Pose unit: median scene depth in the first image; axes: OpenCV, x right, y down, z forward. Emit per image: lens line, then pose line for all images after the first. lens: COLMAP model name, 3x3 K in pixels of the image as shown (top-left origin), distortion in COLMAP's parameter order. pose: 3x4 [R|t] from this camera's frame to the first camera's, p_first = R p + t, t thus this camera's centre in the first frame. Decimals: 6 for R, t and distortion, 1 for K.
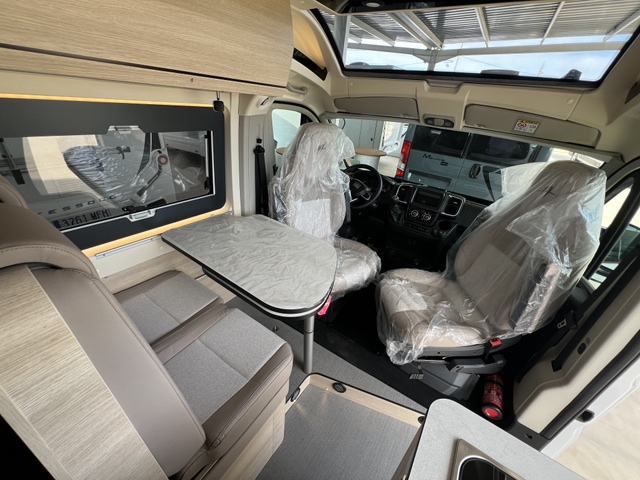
lens RADIAL K [[256.6, 0, 315.8], [0, 256.6, 237.8], [0, 0, 1]] dist [-0.002066, -0.000840]
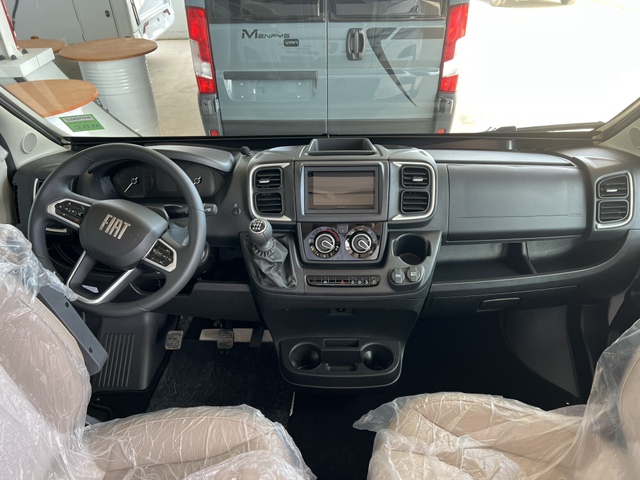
lens RADIAL K [[477.9, 0, 322.6], [0, 477.9, 241.1], [0, 0, 1]] dist [0.008959, -0.020541]
pose [[0.820963, -0.399531, 0.407916, 0.071096], [0.354053, 0.916688, 0.185284, -0.112969], [-0.447959, -0.007688, 0.894021, 0.240855]]
